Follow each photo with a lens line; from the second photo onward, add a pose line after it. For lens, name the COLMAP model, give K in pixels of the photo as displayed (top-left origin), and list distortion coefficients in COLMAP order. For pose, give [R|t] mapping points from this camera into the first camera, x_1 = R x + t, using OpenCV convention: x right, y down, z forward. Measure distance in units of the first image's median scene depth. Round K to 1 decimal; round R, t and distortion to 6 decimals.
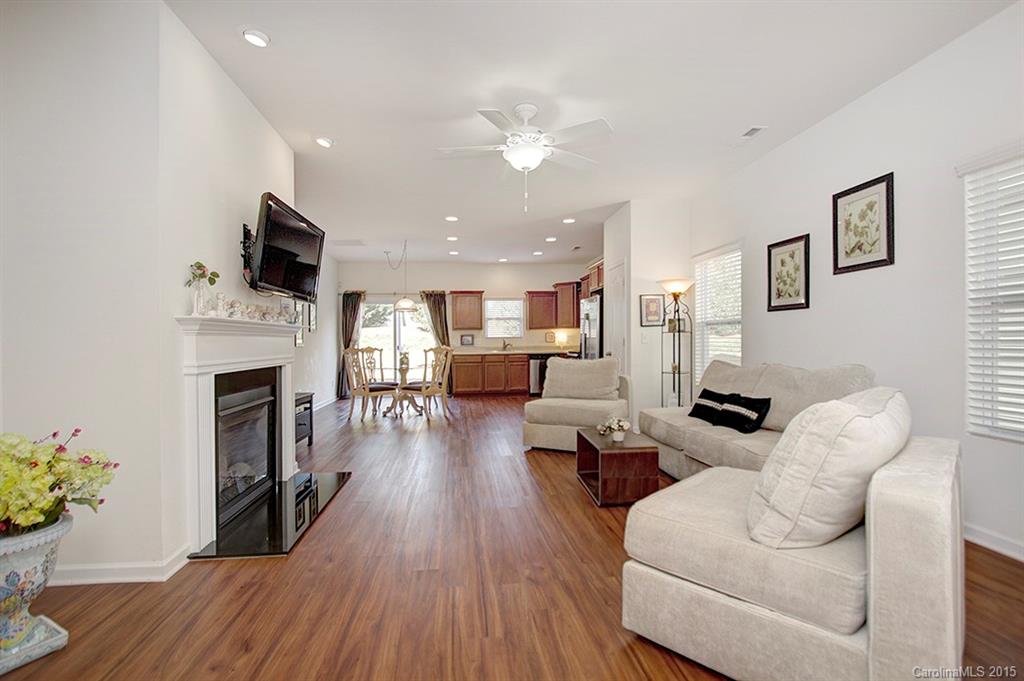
lens RADIAL K [[491.2, 0, 514.3], [0, 491.2, 342.9], [0, 0, 1]] dist [0.000104, 0.000086]
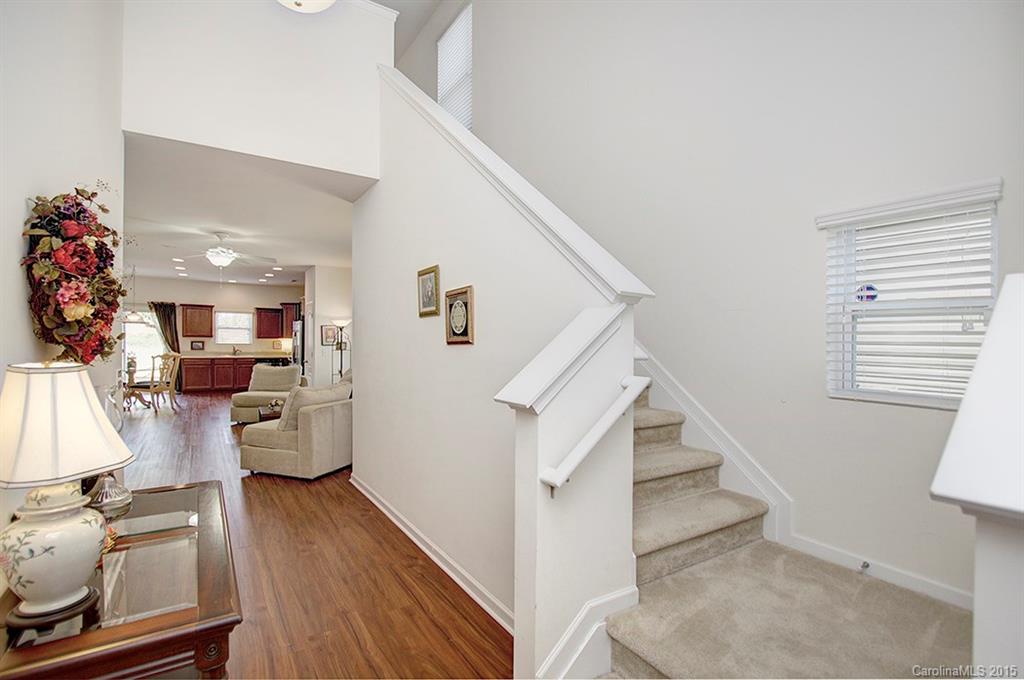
lens RADIAL K [[491.2, 0, 532.8], [0, 491.2, 358.5], [0, 0, 1]] dist [0.000104, 0.000086]
pose [[0.888303, 0.011359, 0.459117, 0.104873], [-0.028426, 0.999137, 0.030279, -0.044974], [-0.458377, -0.039948, 0.887859, -0.562829]]
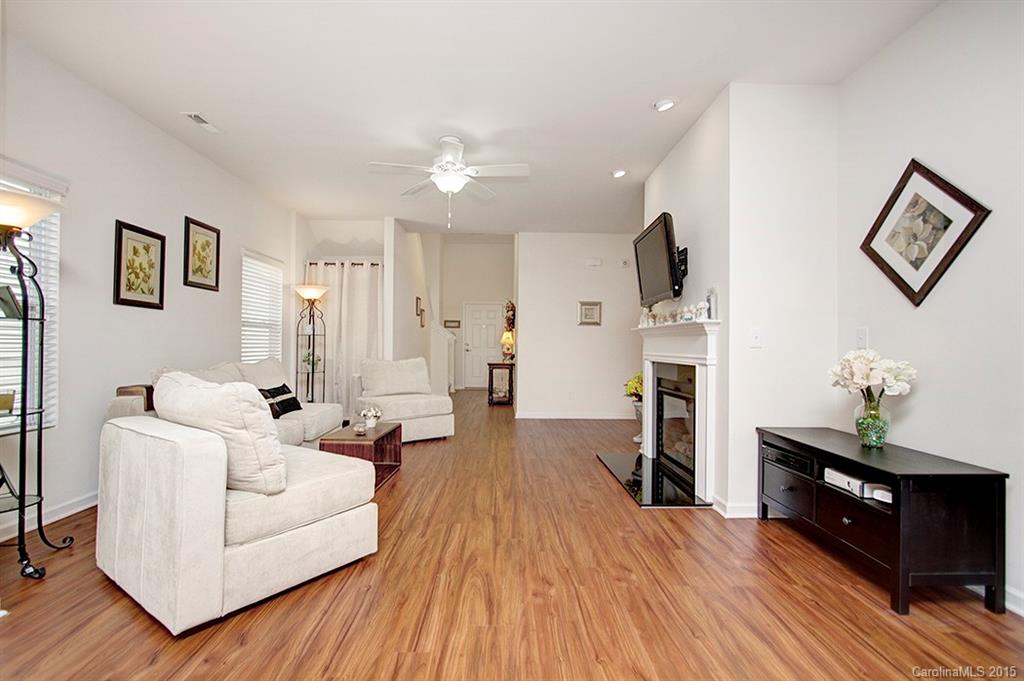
lens RADIAL K [[491.2, 0, 512.3], [0, 491.2, 340.3], [0, 0, 1]] dist [0.000104, 0.000086]
pose [[-0.994467, 0.005666, 0.104897, -0.180144], [0.004743, 0.999948, -0.009047, 0.003702], [-0.104943, -0.008500, -0.994442, 1.590692]]
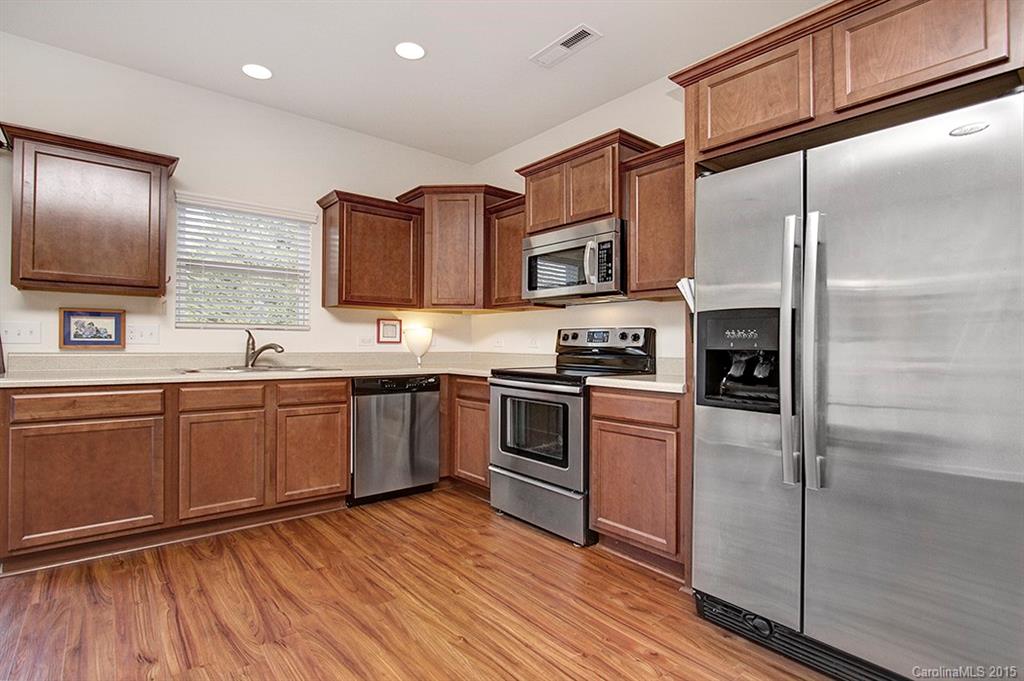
lens RADIAL K [[446.5, 0, 515.4], [0, 446.5, 339.8], [0, 0, 1]] dist [0.014277, 0.000069]
pose [[0.803030, 0.027255, 0.595315, -0.075251], [-0.020139, 0.999624, -0.018600, 0.000611], [-0.595598, 0.002948, 0.803277, 0.872397]]
